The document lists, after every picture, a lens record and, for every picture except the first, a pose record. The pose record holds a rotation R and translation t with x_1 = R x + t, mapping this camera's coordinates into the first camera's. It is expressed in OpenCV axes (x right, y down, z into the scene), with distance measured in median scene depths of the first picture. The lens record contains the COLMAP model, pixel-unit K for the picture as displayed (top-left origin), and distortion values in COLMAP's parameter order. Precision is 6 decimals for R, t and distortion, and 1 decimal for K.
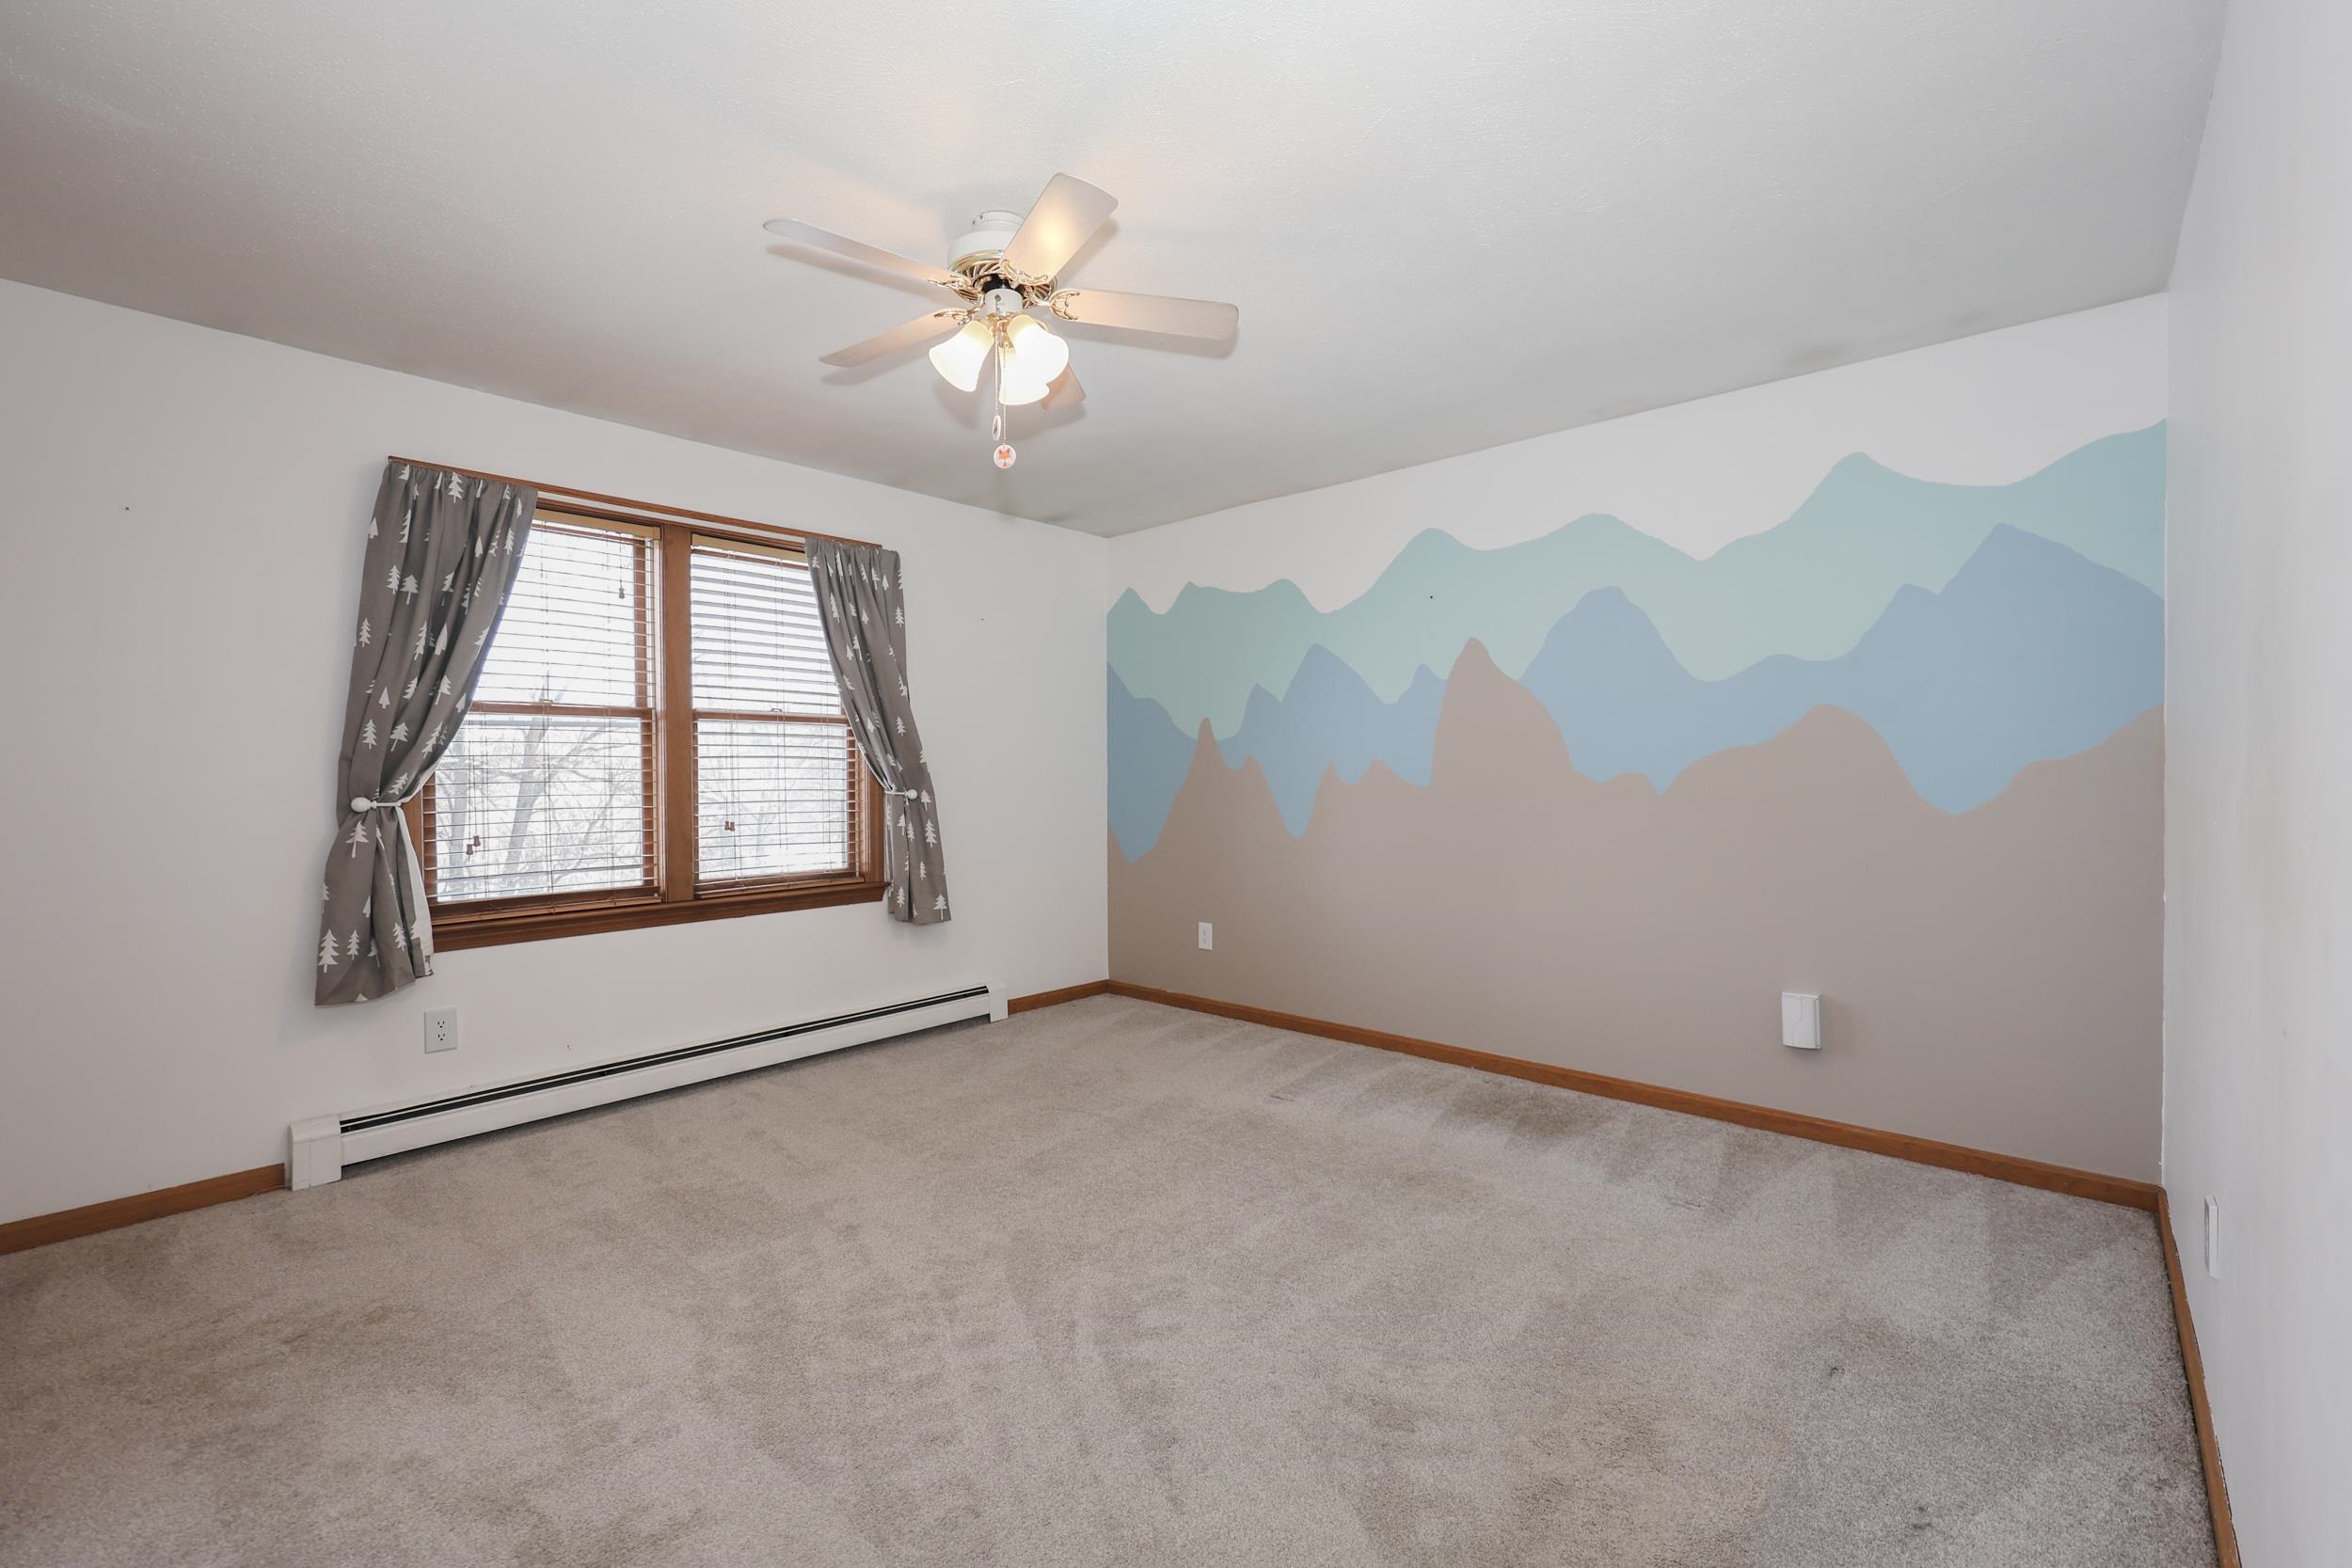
lens RADIAL K [[974.7, 0, 1176.0], [0, 974.7, 784.0], [0, 0, 1]] dist [0.000400, -0.000022]
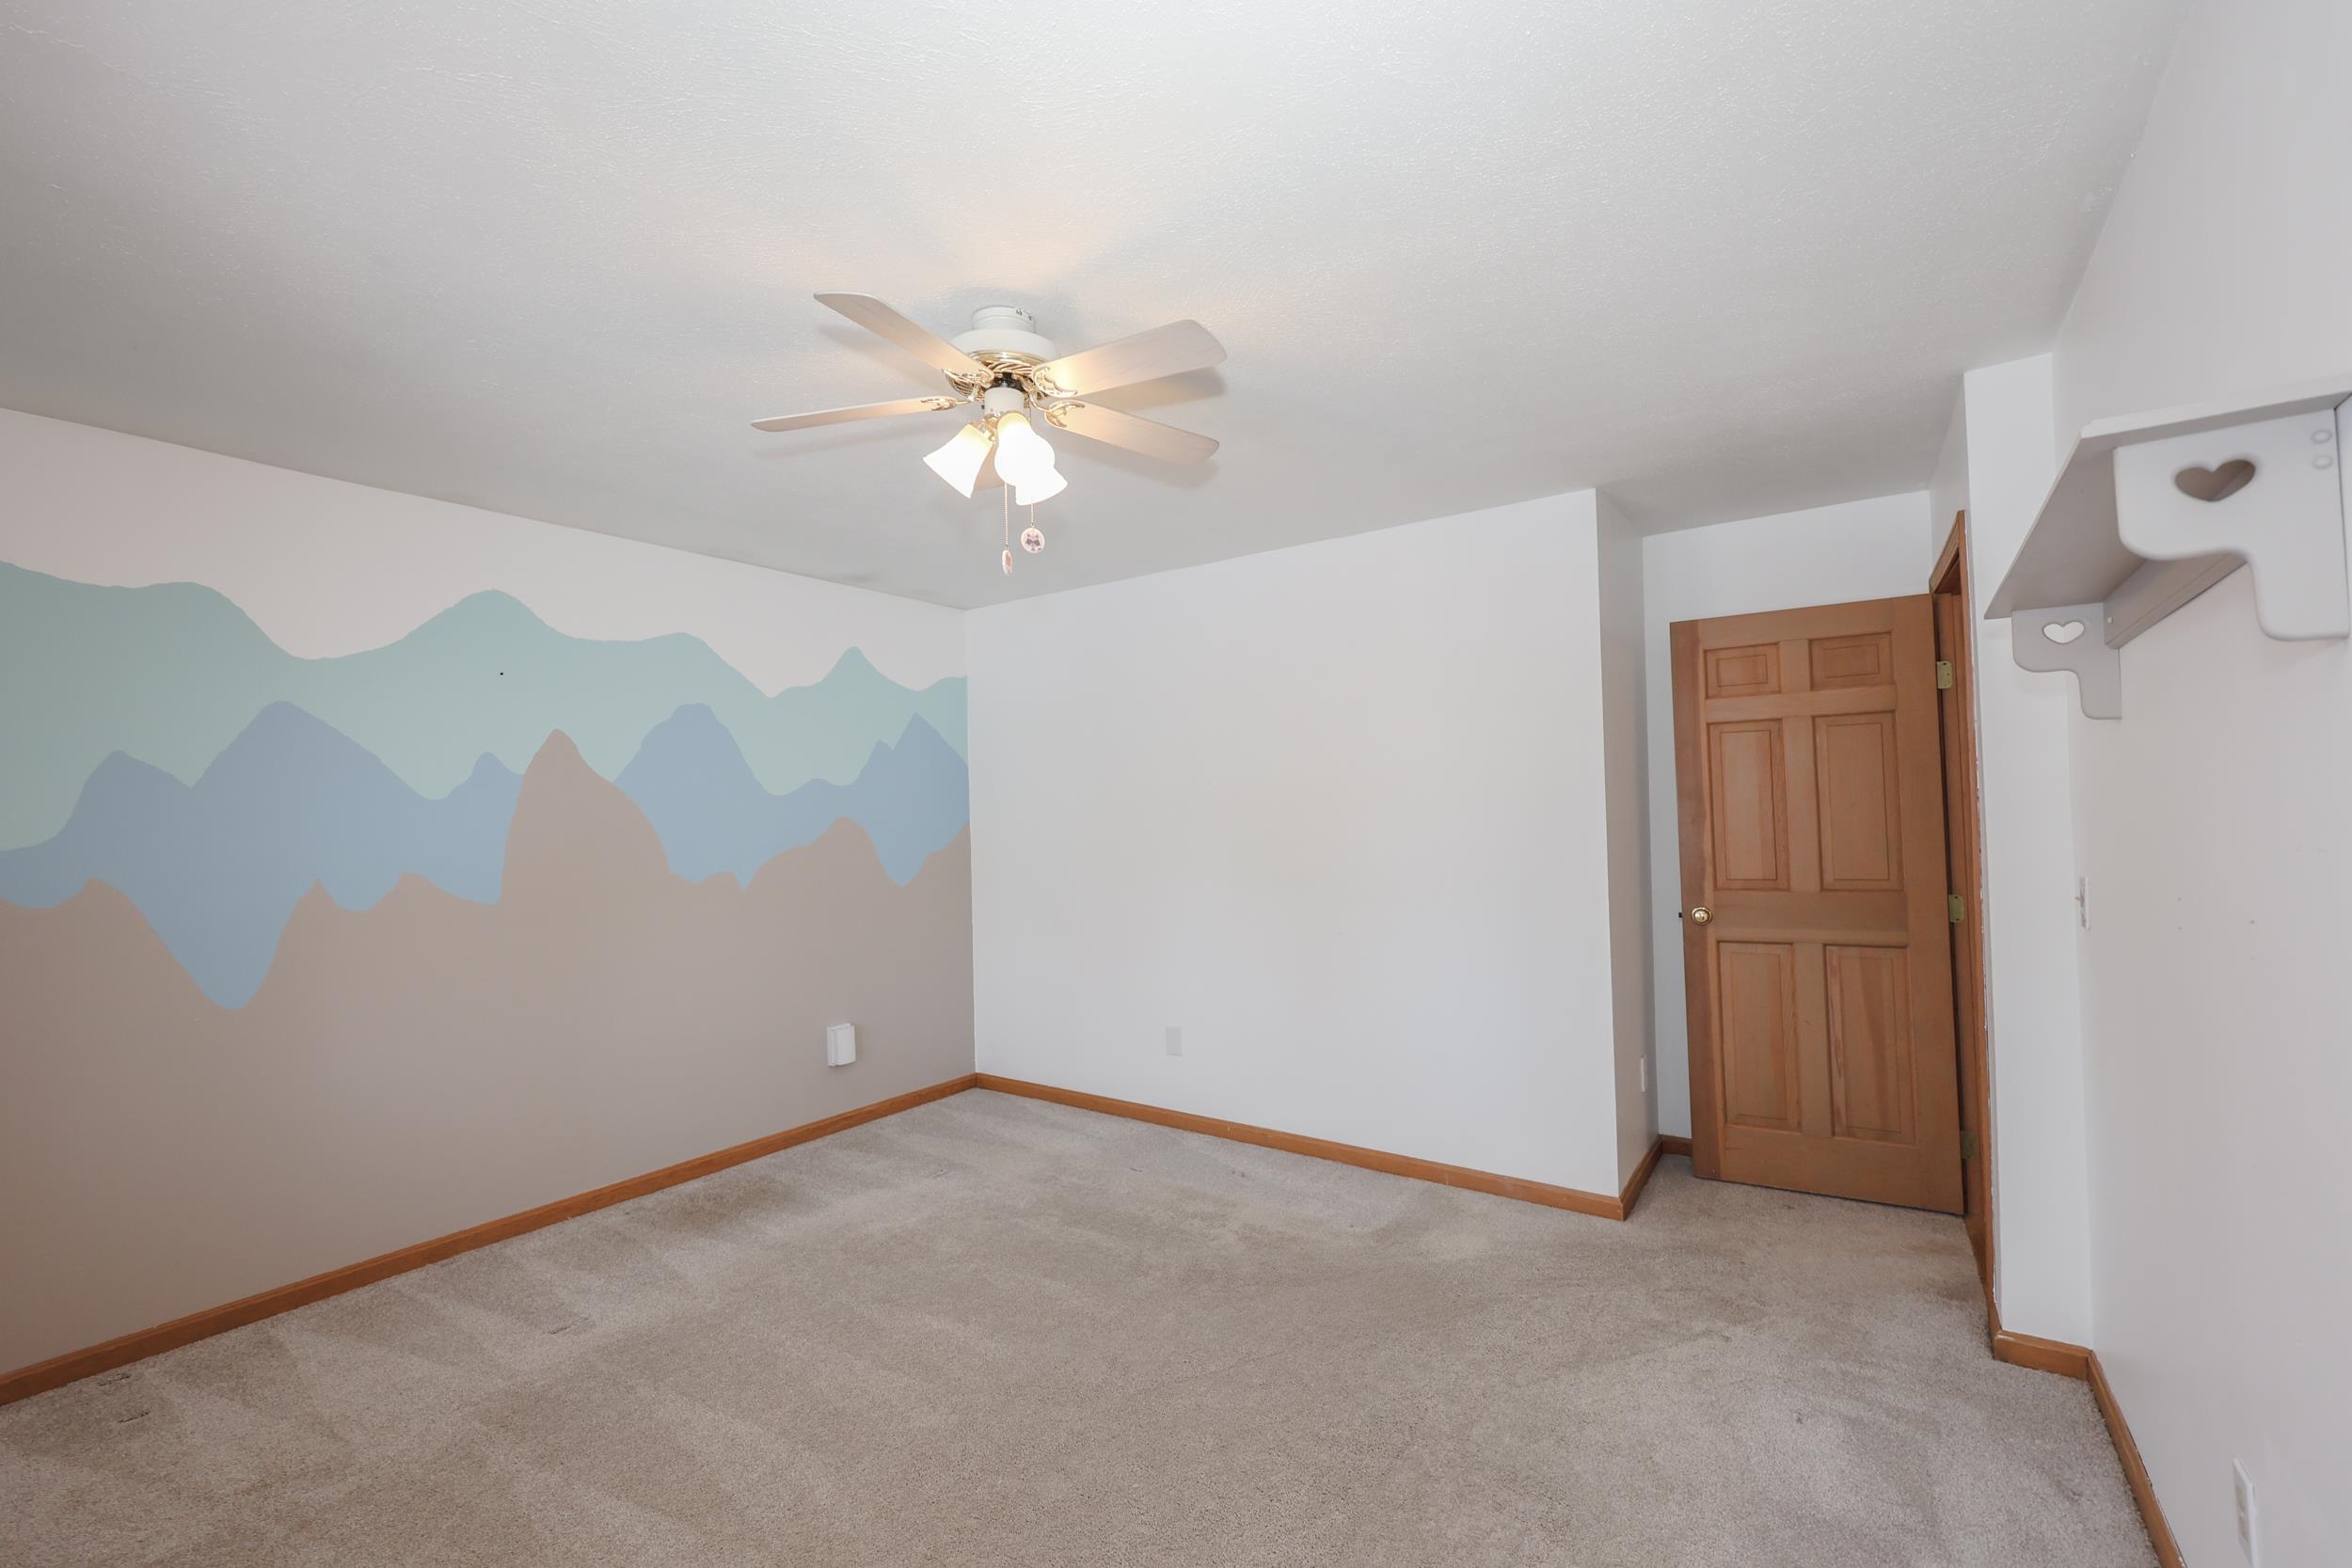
lens RADIAL K [[974.7, 0, 1176.0], [0, 974.7, 784.0], [0, 0, 1]] dist [0.000400, -0.000022]
pose [[-0.109245, 0.032889, 0.993471, -0.526072], [0.028476, 0.999146, -0.029946, -0.047749], [-0.993607, 0.025019, -0.110088, 0.442634]]
